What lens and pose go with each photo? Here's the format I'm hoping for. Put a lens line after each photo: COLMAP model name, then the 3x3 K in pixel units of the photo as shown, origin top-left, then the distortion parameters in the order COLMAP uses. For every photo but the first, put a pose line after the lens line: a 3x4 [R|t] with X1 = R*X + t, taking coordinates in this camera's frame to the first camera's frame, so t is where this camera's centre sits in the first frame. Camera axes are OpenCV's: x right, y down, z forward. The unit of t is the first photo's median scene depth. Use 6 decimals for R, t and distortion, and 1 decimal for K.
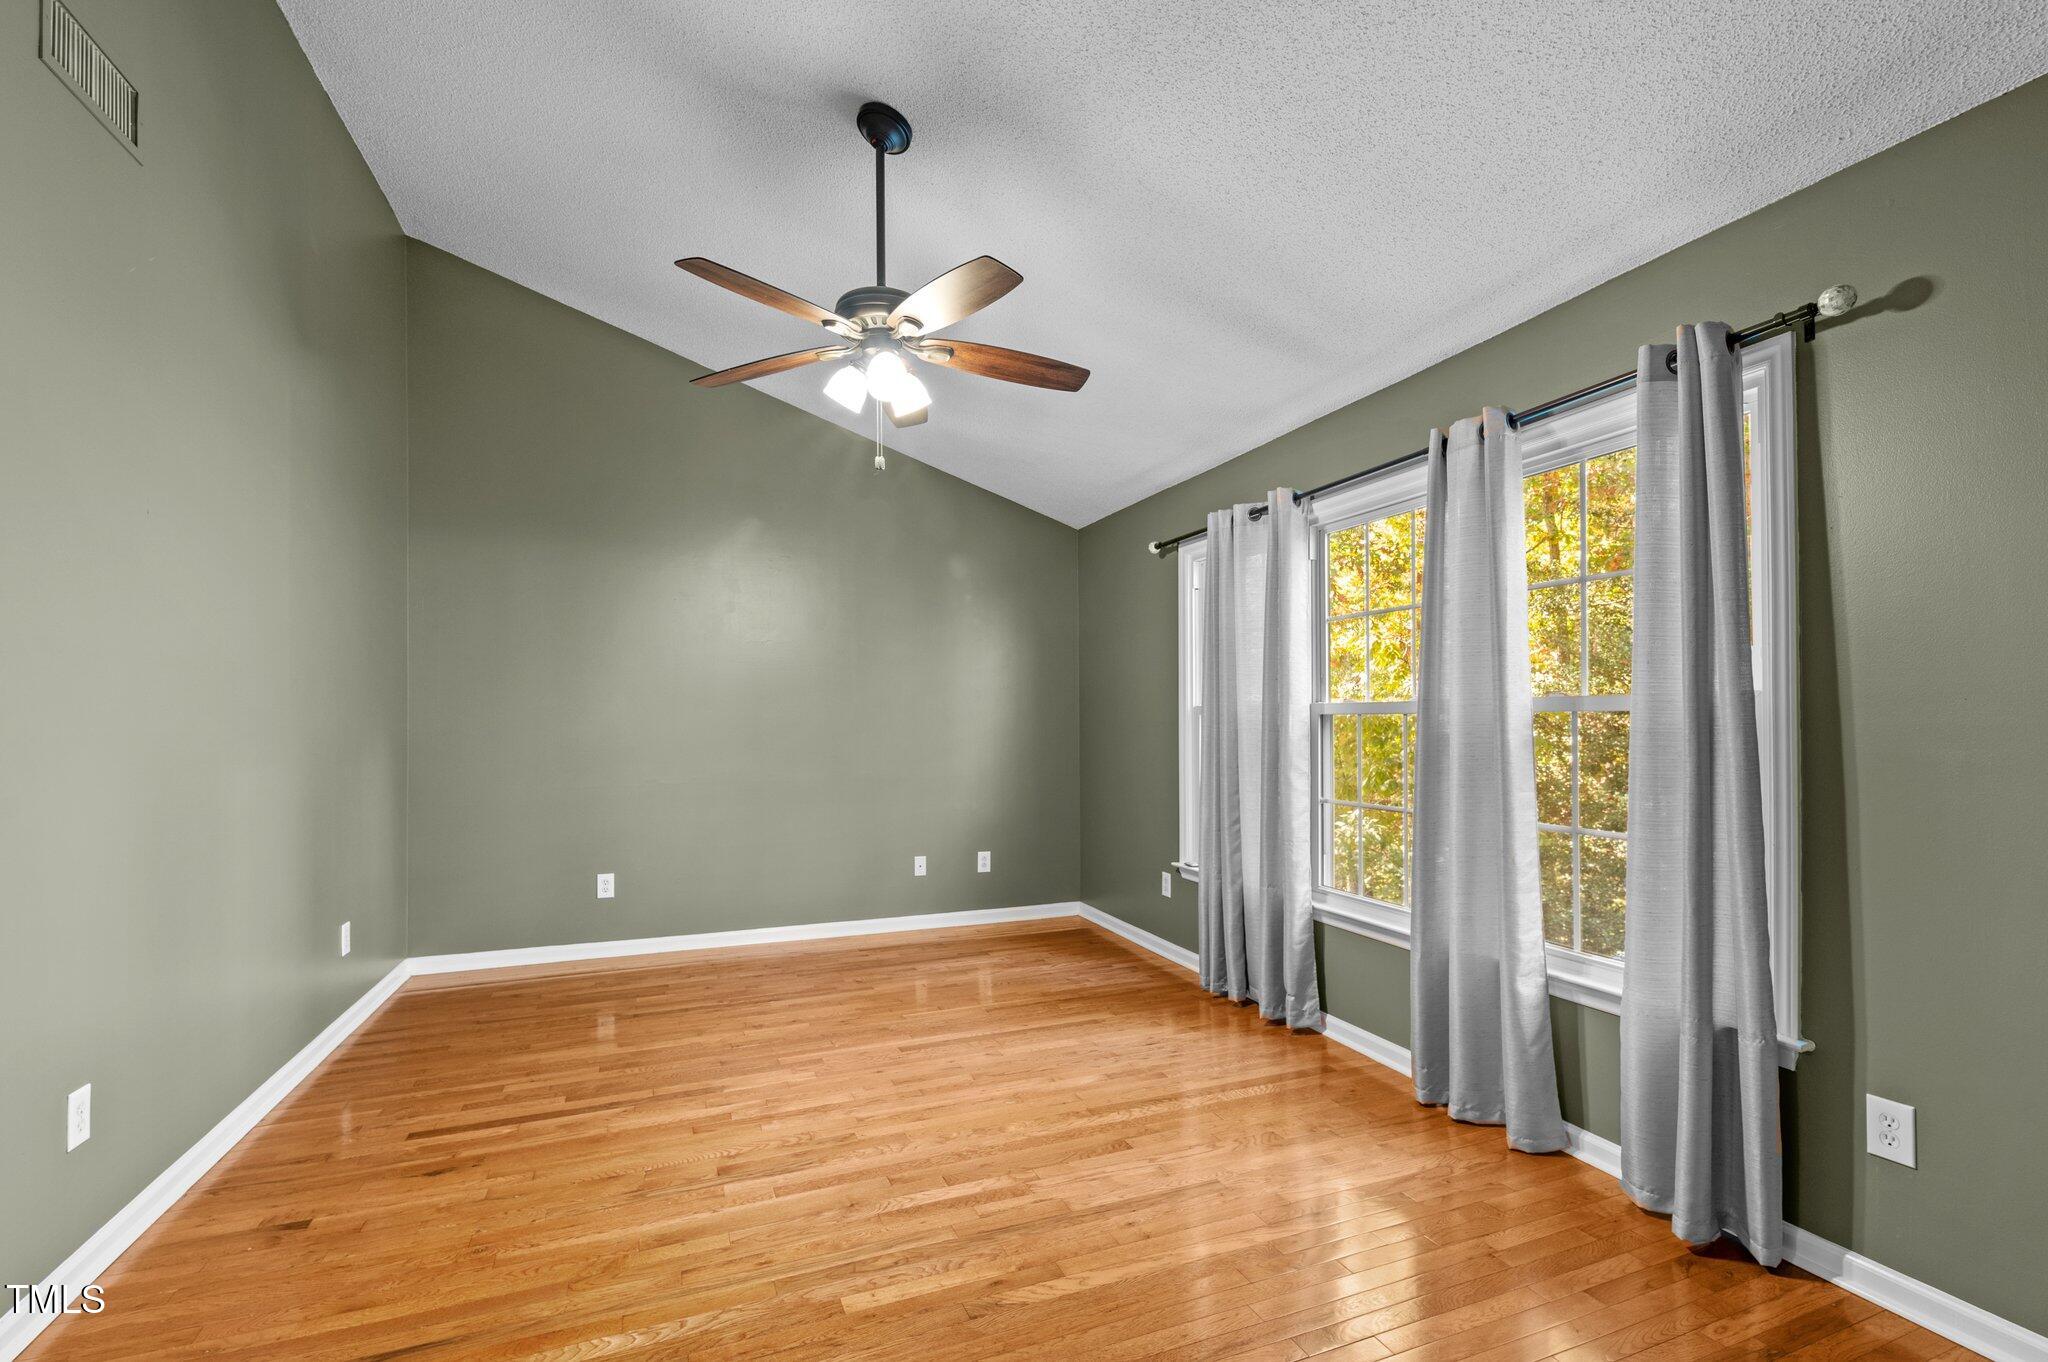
lens RADIAL K [[884.0, 0, 1022.9], [0, 884.0, 684.0], [0, 0, 1]] dist [0.012682, -0.009476]
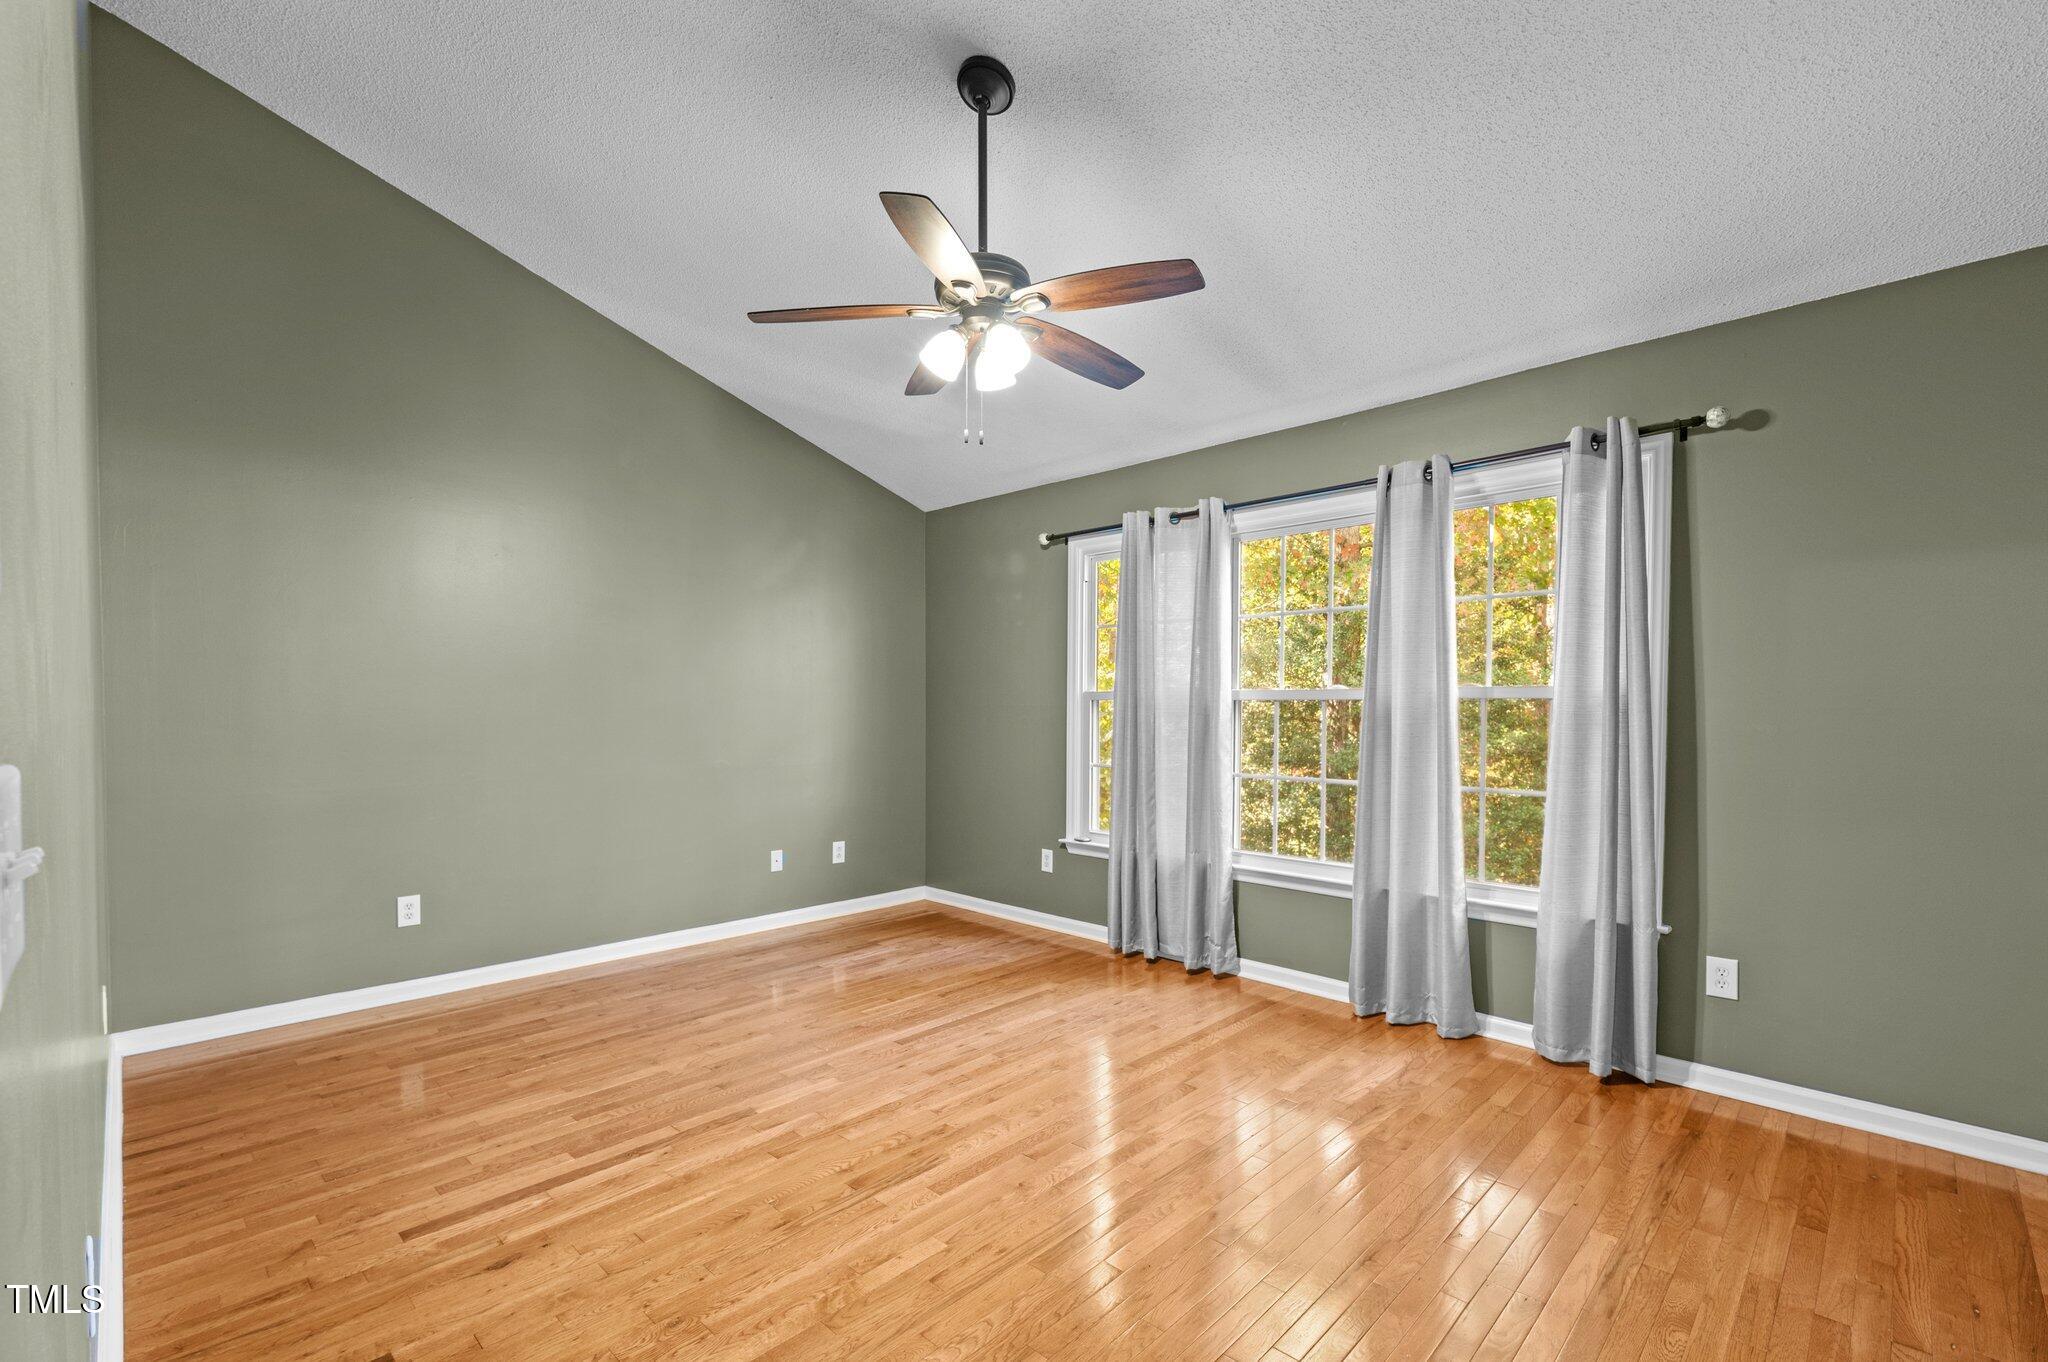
lens RADIAL K [[884.0, 0, 1068.4], [0, 884.0, 700.9], [0, 0, 1]] dist [0.012682, -0.009476]
pose [[0.912086, 0.004985, 0.409968, -0.410109], [-0.019568, 0.999316, 0.031382, 0.004682], [-0.409531, -0.036646, 0.911560, 0.059802]]
